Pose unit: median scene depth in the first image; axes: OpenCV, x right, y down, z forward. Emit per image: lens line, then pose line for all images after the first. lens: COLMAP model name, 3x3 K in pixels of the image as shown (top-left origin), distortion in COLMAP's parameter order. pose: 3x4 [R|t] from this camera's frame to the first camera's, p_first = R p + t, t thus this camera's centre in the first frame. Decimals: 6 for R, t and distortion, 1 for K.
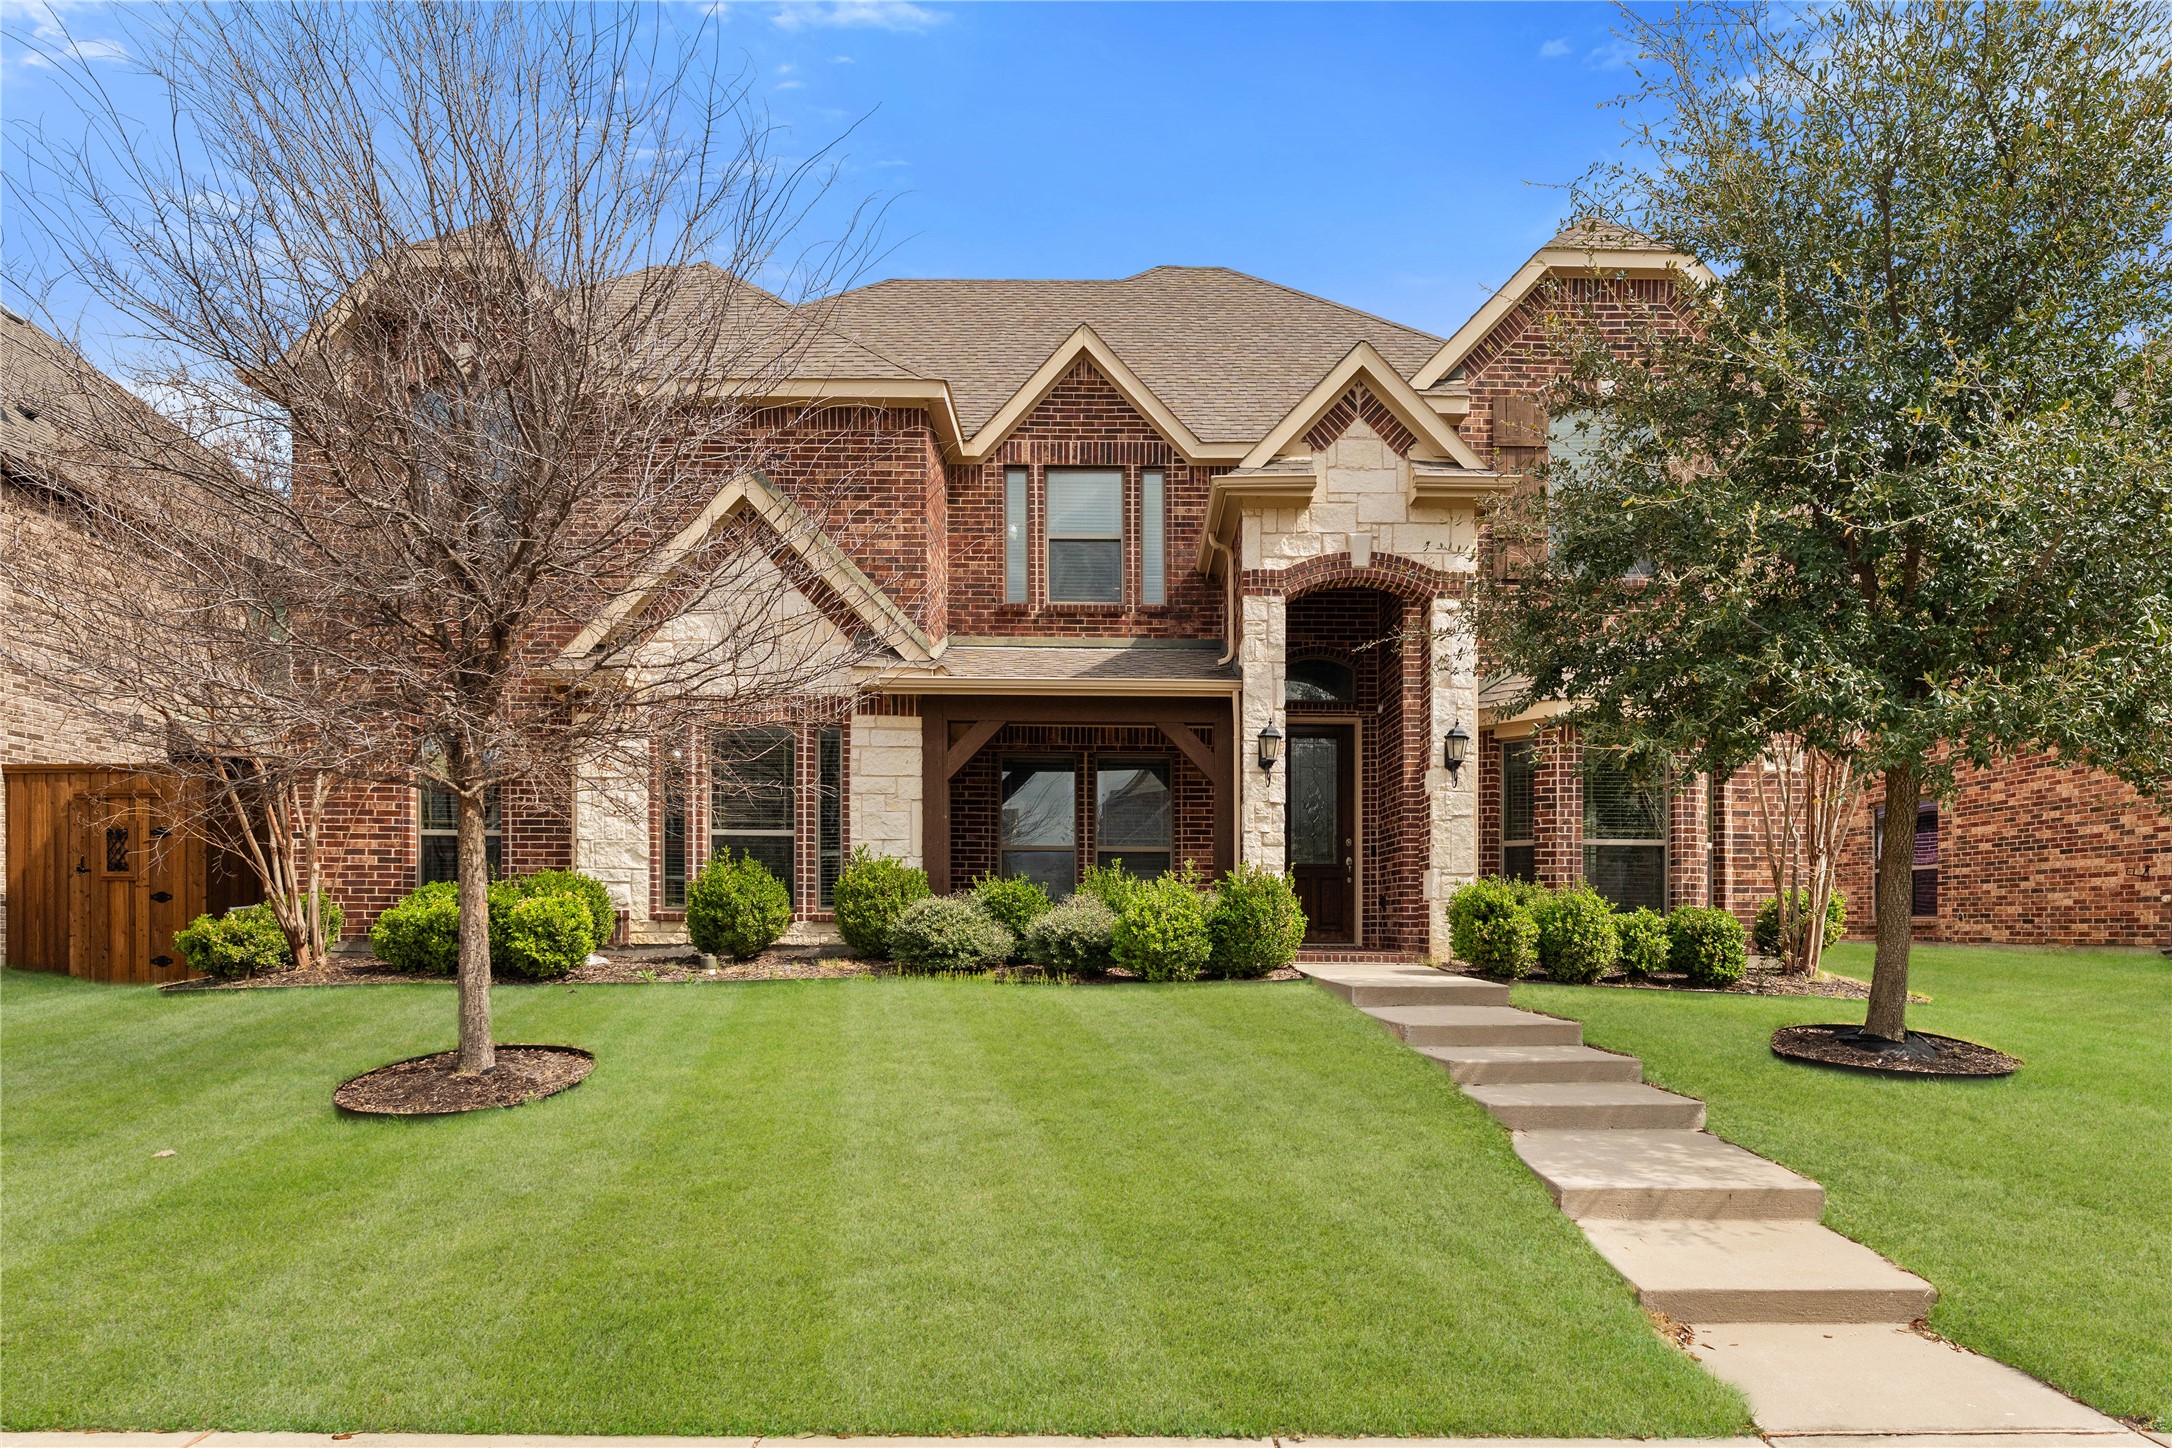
lens RADIAL K [[1389.9, 0, 1086.0], [0, 1389.9, 724.0], [0, 0, 1]] dist [0.024379, -0.001818]
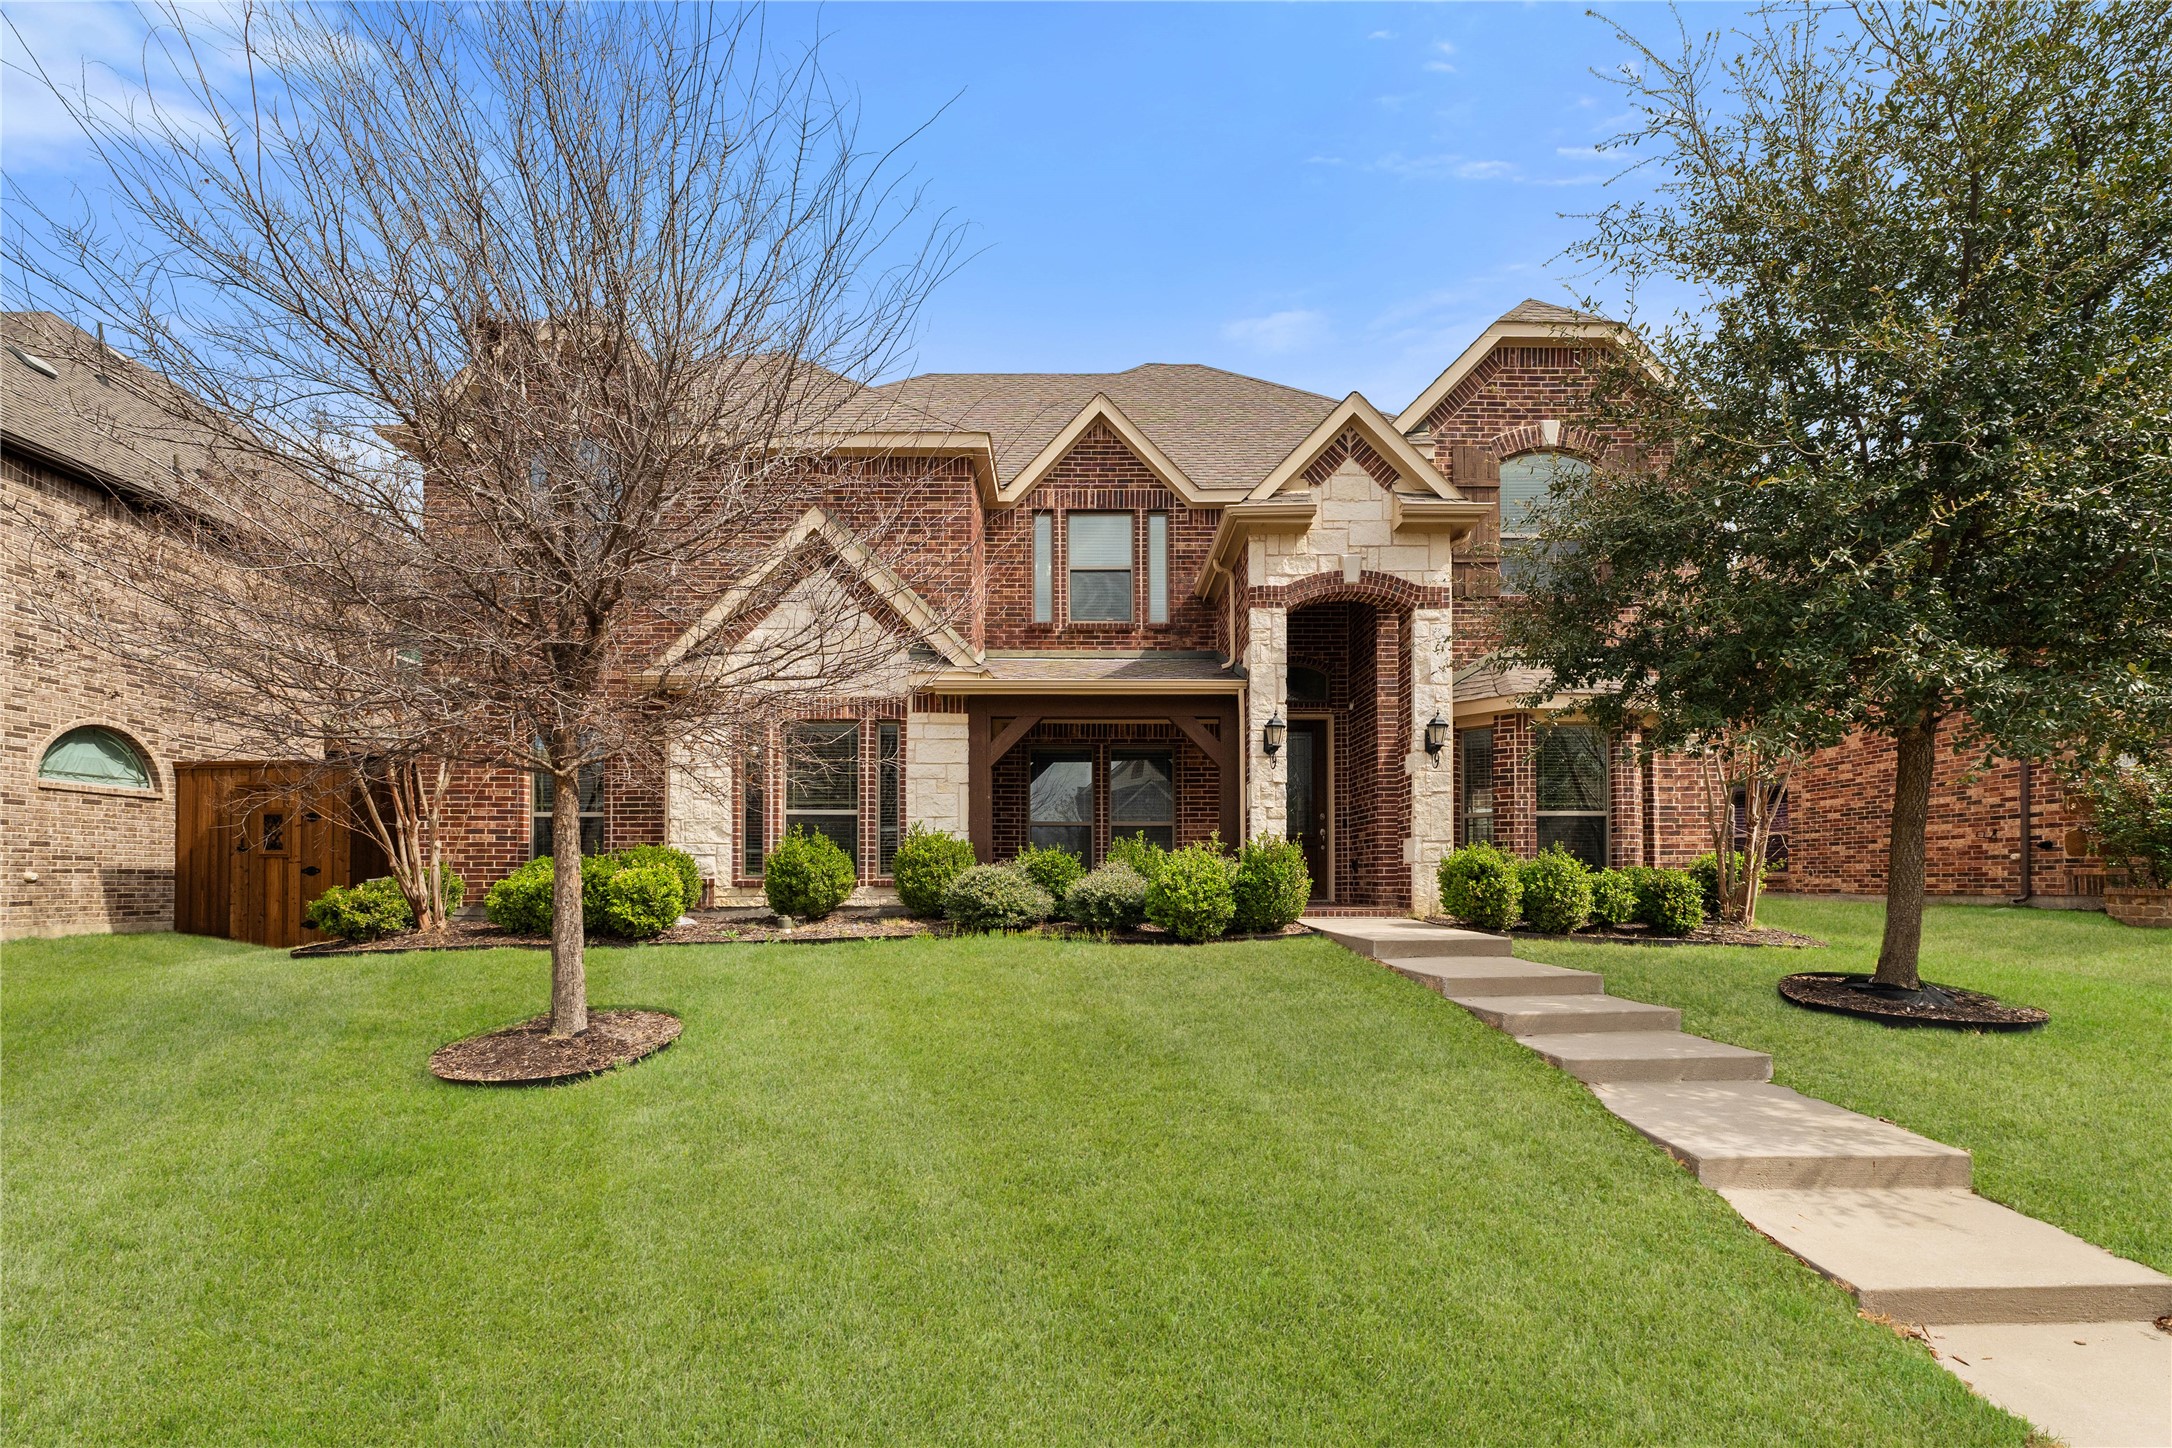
lens RADIAL K [[930.3, 0, 1100.0], [0, 930.3, 737.9], [0, 0, 1]] dist [0.017235, 0.000343]
pose [[0.996833, 0.000825, 0.079524, -0.077129], [-0.000099, 0.999958, -0.009131, 0.025667], [-0.079528, 0.009095, 0.996791, 0.218875]]
